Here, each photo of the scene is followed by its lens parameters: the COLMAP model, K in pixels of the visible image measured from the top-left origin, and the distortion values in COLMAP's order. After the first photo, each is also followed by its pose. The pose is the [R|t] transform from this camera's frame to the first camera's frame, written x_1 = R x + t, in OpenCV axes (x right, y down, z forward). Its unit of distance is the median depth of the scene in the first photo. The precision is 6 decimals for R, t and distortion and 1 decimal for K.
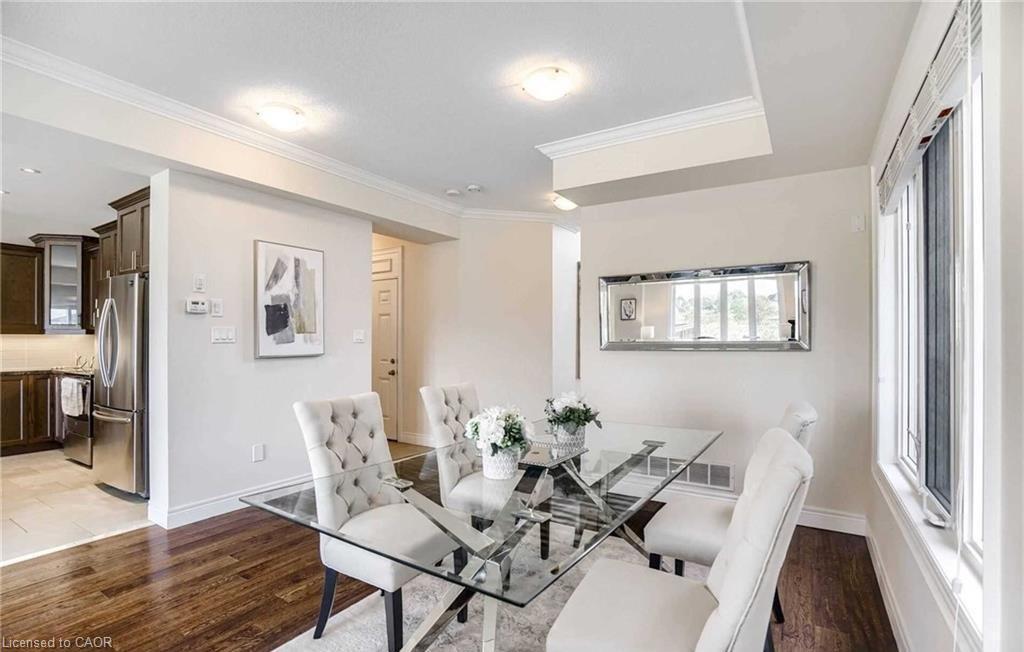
lens RADIAL K [[470.3, 0, 503.3], [0, 470.3, 341.9], [0, 0, 1]] dist [-0.003263, -0.000699]
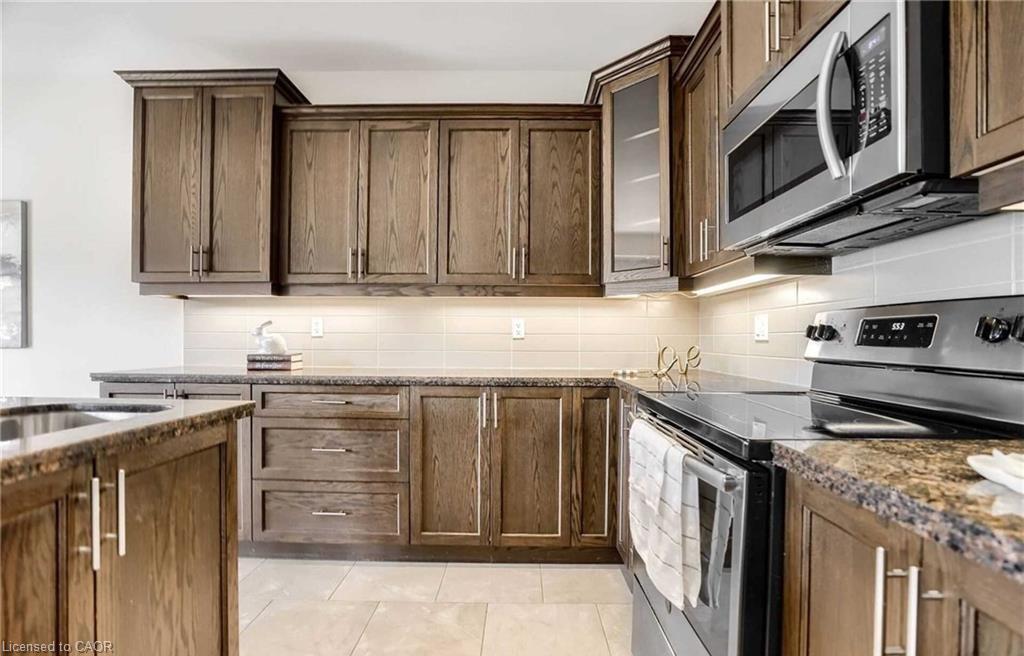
lens RADIAL K [[473.7, 0, 513.2], [0, 473.7, 336.5], [0, 0, 1]] dist [-0.030000, 0.000074]
pose [[0.535684, -0.001437, -0.844418, -0.767459], [-0.010340, 0.999912, -0.008261, 0.032504], [0.844355, 0.013156, 0.535622, 0.817181]]
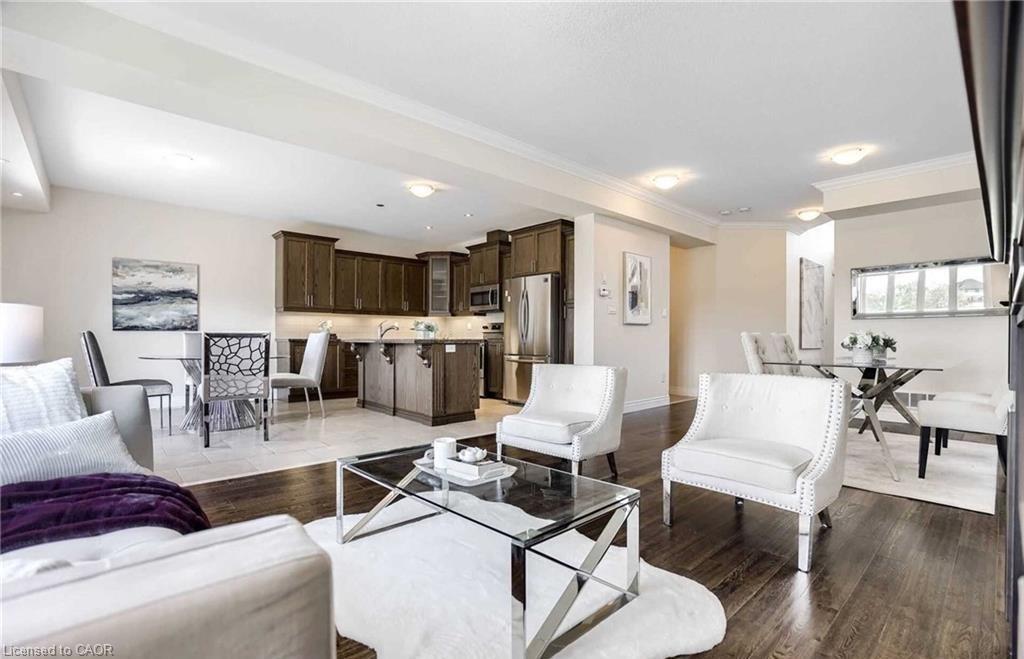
lens RADIAL K [[473.7, 0, 511.7], [0, 473.7, 329.7], [0, 0, 1]] dist [-0.030000, 0.000074]
pose [[0.972292, -0.000004, -0.233771, -0.411245], [-0.005822, 0.999689, -0.024229, 0.075717], [0.233698, 0.024919, 0.971990, -0.532872]]
